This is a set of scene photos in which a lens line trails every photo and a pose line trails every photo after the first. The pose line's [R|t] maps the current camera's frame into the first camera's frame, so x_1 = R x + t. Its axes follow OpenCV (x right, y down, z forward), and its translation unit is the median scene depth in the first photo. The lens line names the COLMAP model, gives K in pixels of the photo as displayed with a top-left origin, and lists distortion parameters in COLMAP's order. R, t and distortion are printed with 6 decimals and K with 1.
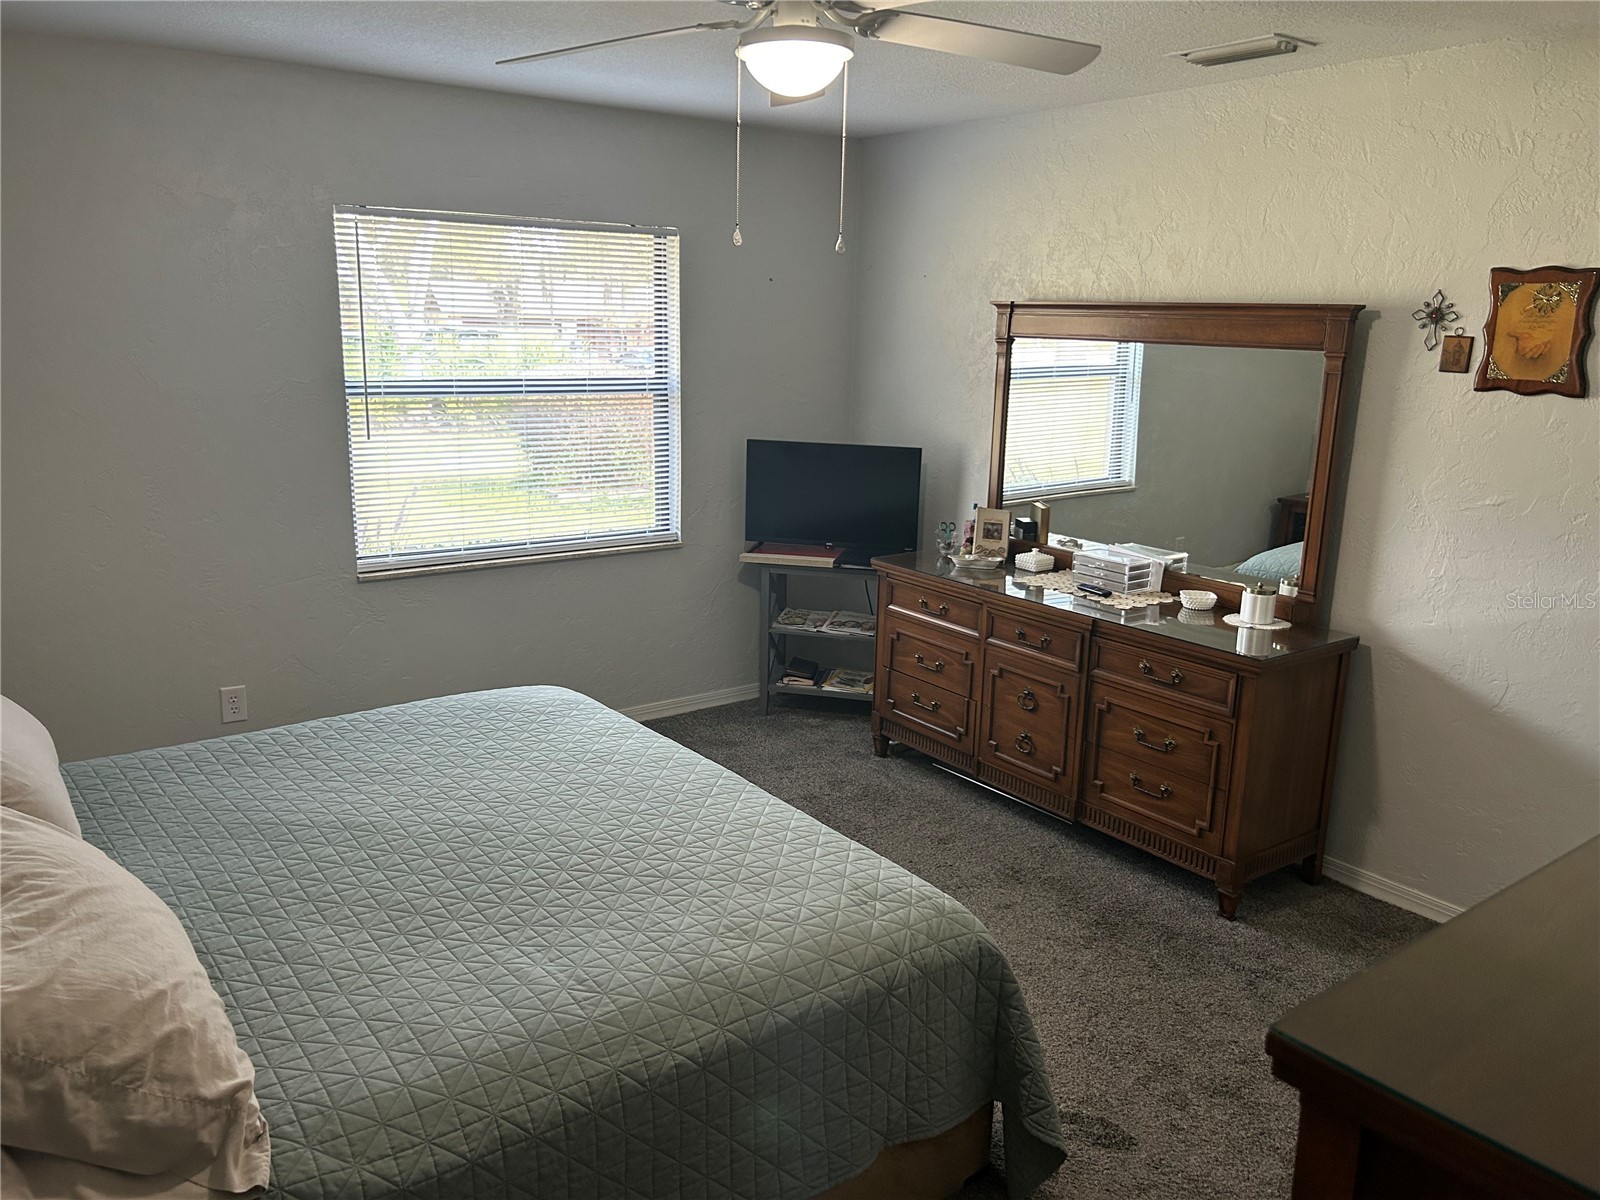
lens RADIAL K [[1203.5, 0, 801.5], [0, 1203.5, 595.2], [0, 0, 1]] dist [0.052428, -0.068995]
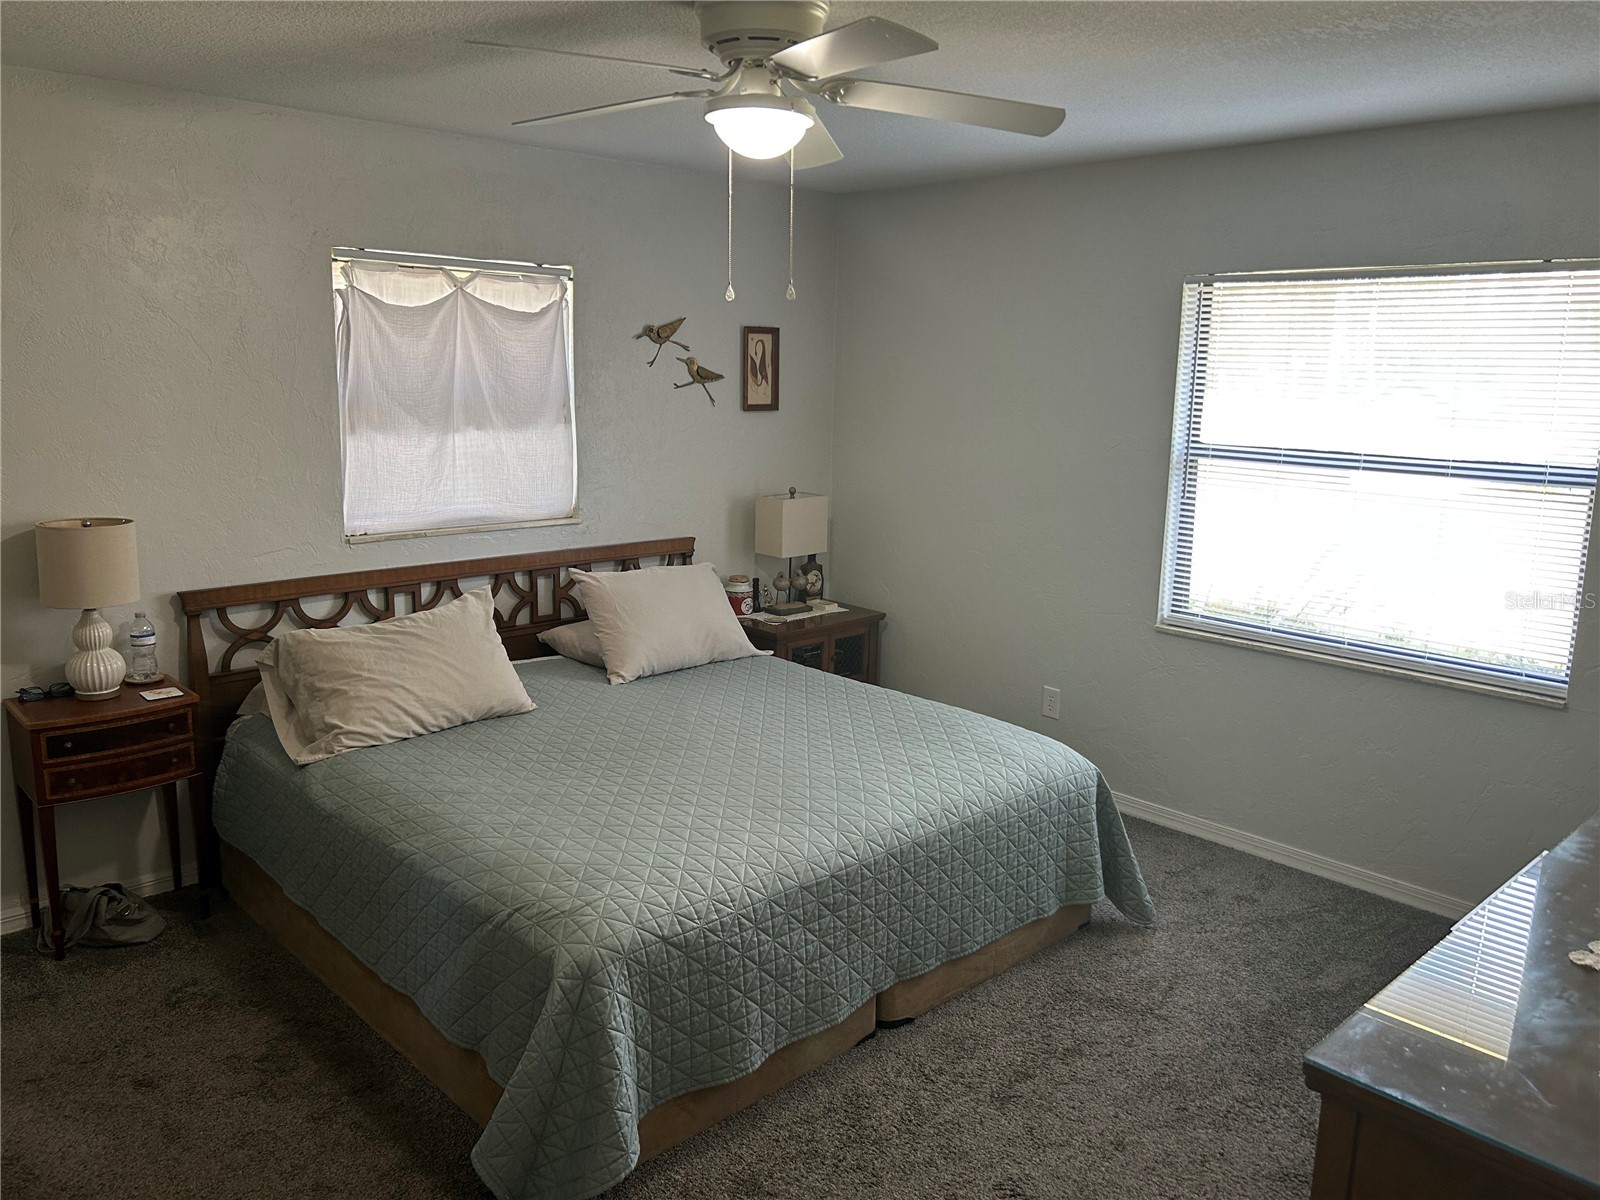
lens RADIAL K [[1203.5, 0, 801.5], [0, 1203.5, 595.2], [0, 0, 1]] dist [0.052428, -0.068995]
pose [[0.112178, 0.171170, -0.978834, 1.103065], [-0.241746, 0.960158, 0.140199, -0.200353], [0.963833, 0.220902, 0.149088, 0.958412]]
